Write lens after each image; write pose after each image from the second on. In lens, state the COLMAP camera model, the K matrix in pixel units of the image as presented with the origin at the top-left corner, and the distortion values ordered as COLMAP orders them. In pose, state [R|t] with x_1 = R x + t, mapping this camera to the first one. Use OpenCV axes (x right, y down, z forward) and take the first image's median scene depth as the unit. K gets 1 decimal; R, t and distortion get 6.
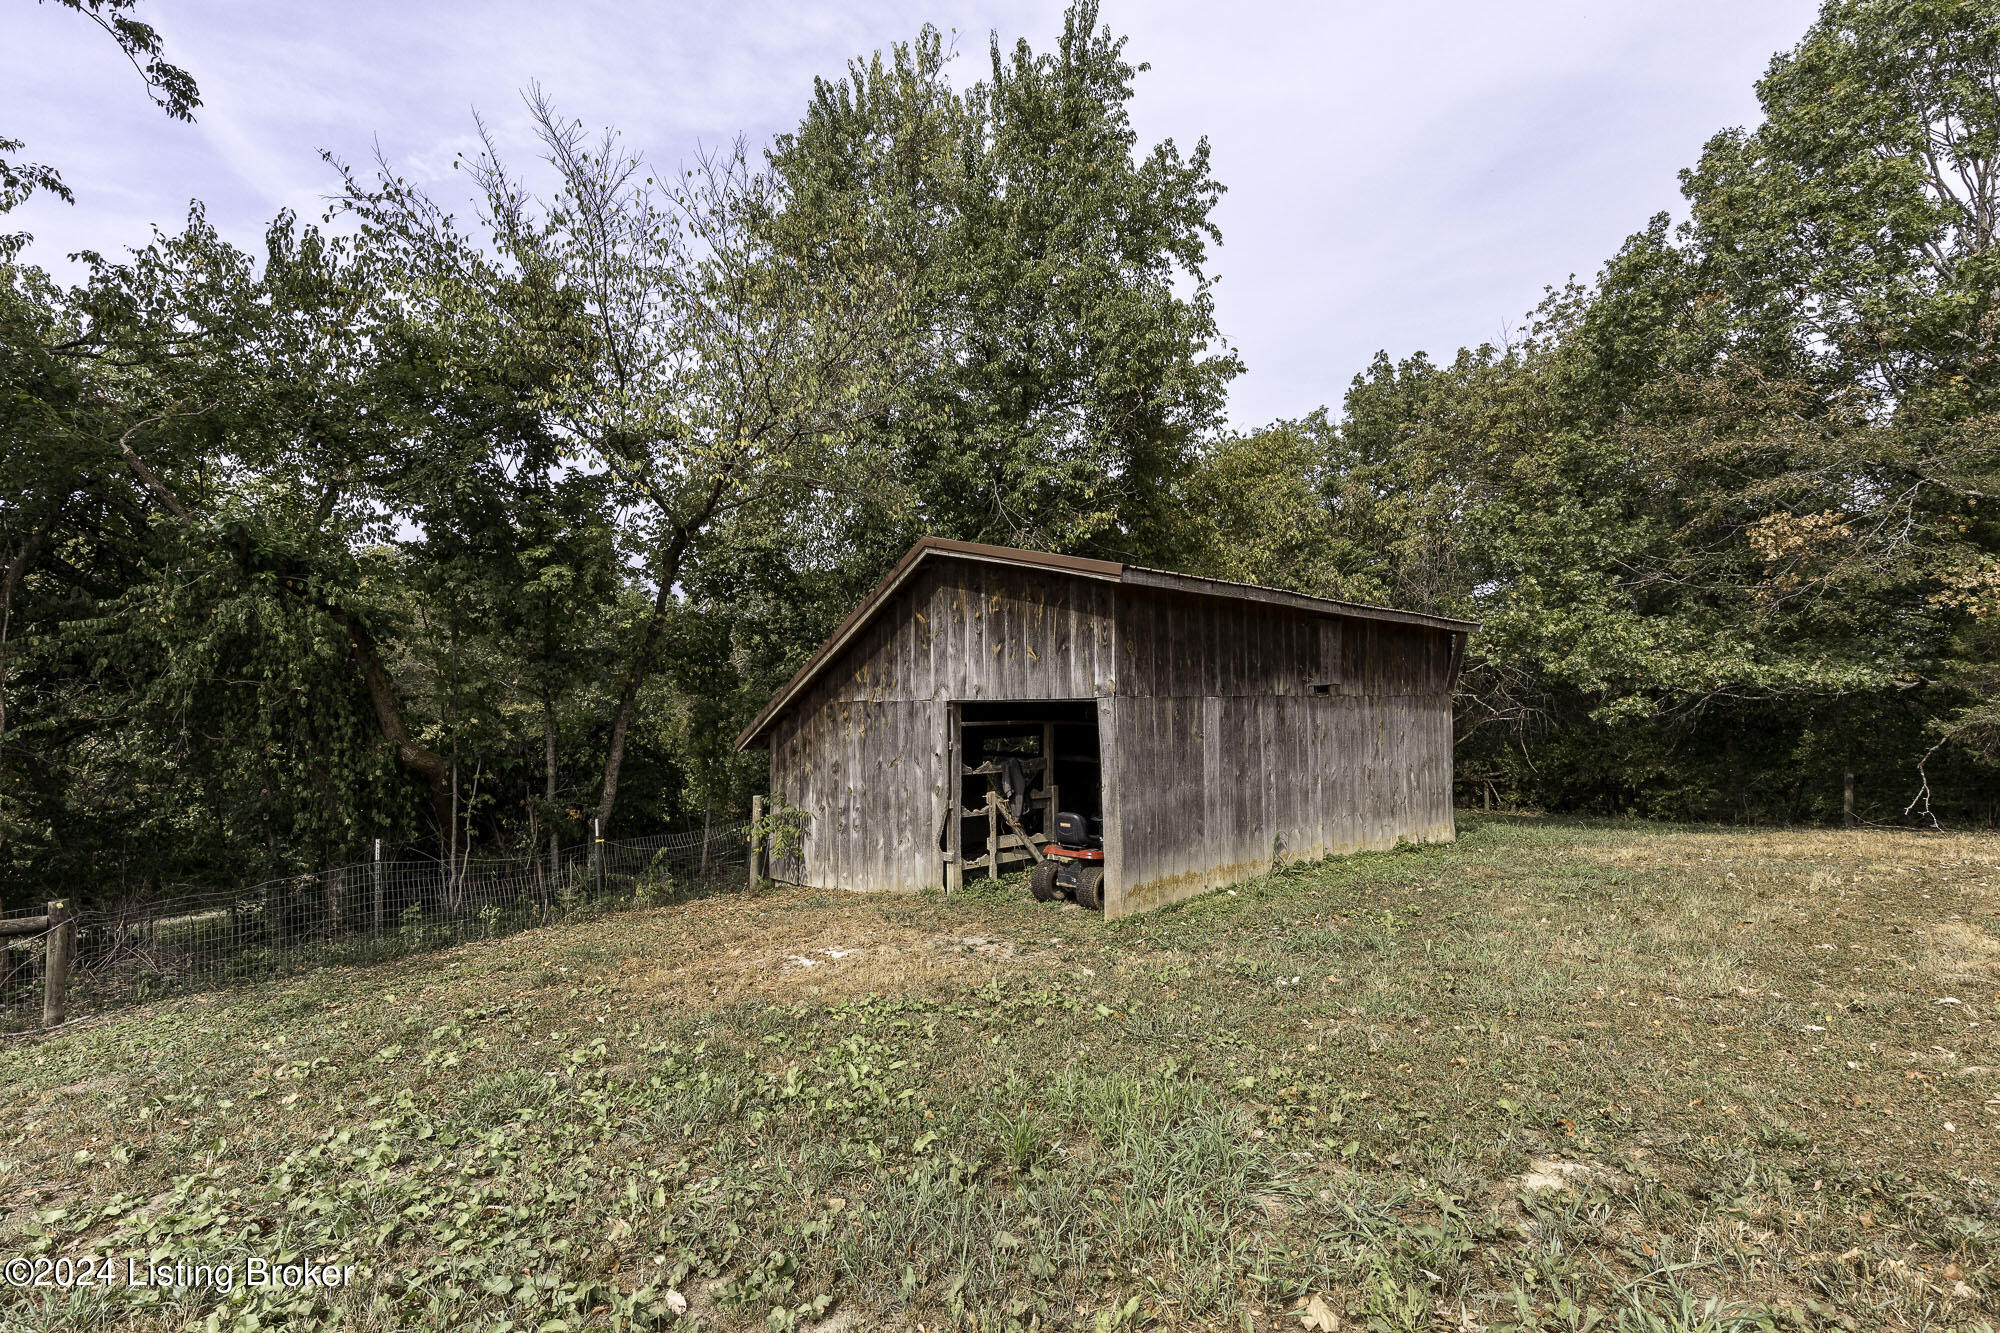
lens RADIAL K [[918.9, 0, 983.9], [0, 918.9, 661.5], [0, 0, 1]] dist [0.022743, 0.000128]
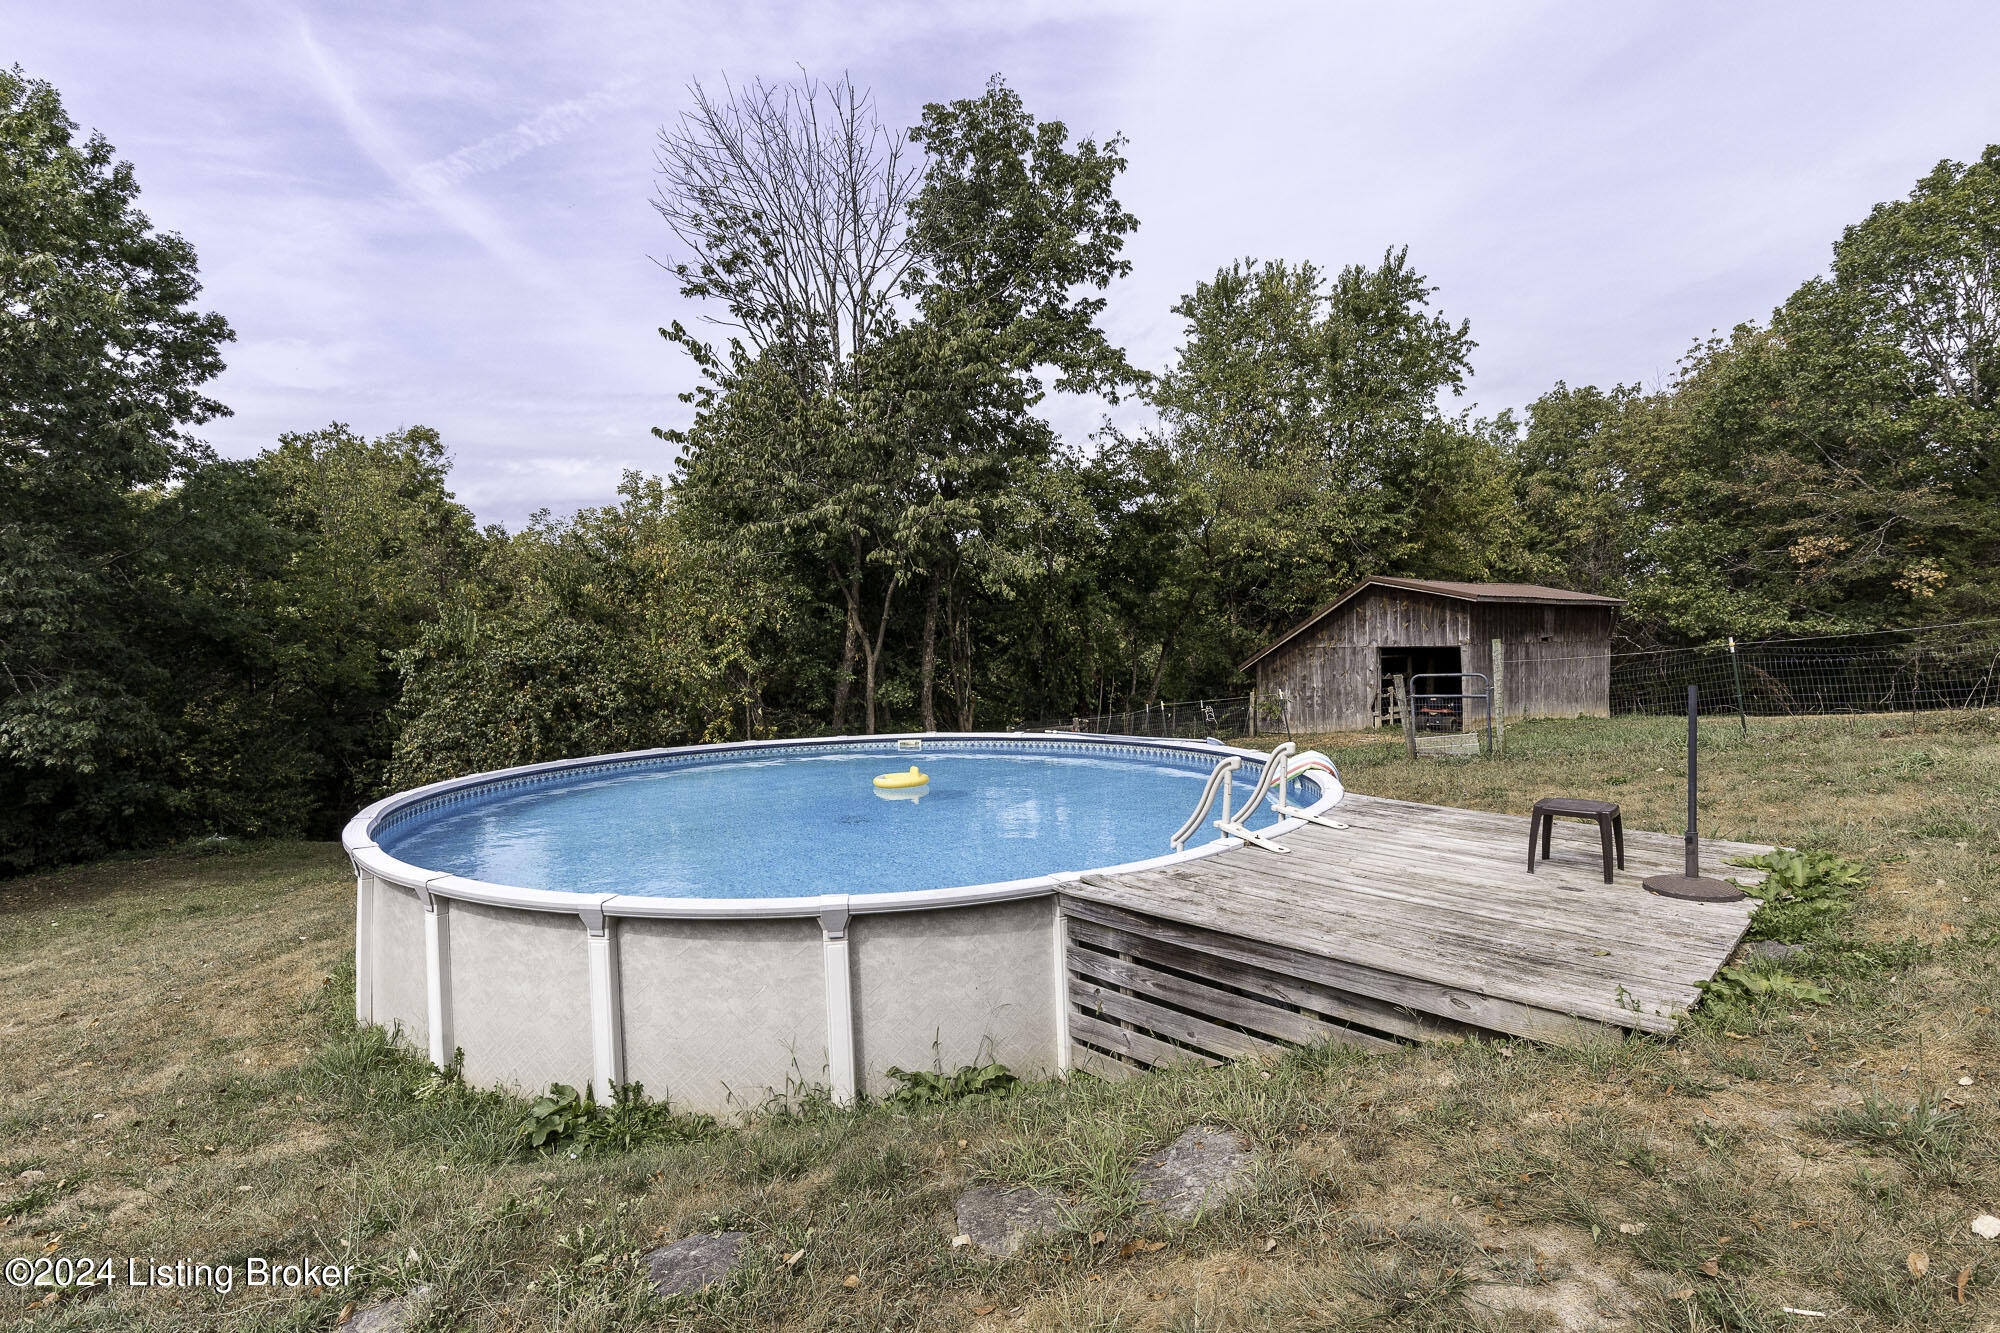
lens RADIAL K [[918.9, 0, 1011.6], [0, 918.9, 662.5], [0, 0, 1]] dist [0.022743, 0.000128]
pose [[0.994504, -0.007544, -0.104430, -0.622151], [0.014510, 0.997708, 0.066100, -0.074125], [0.103692, -0.067252, 0.992333, -1.224310]]
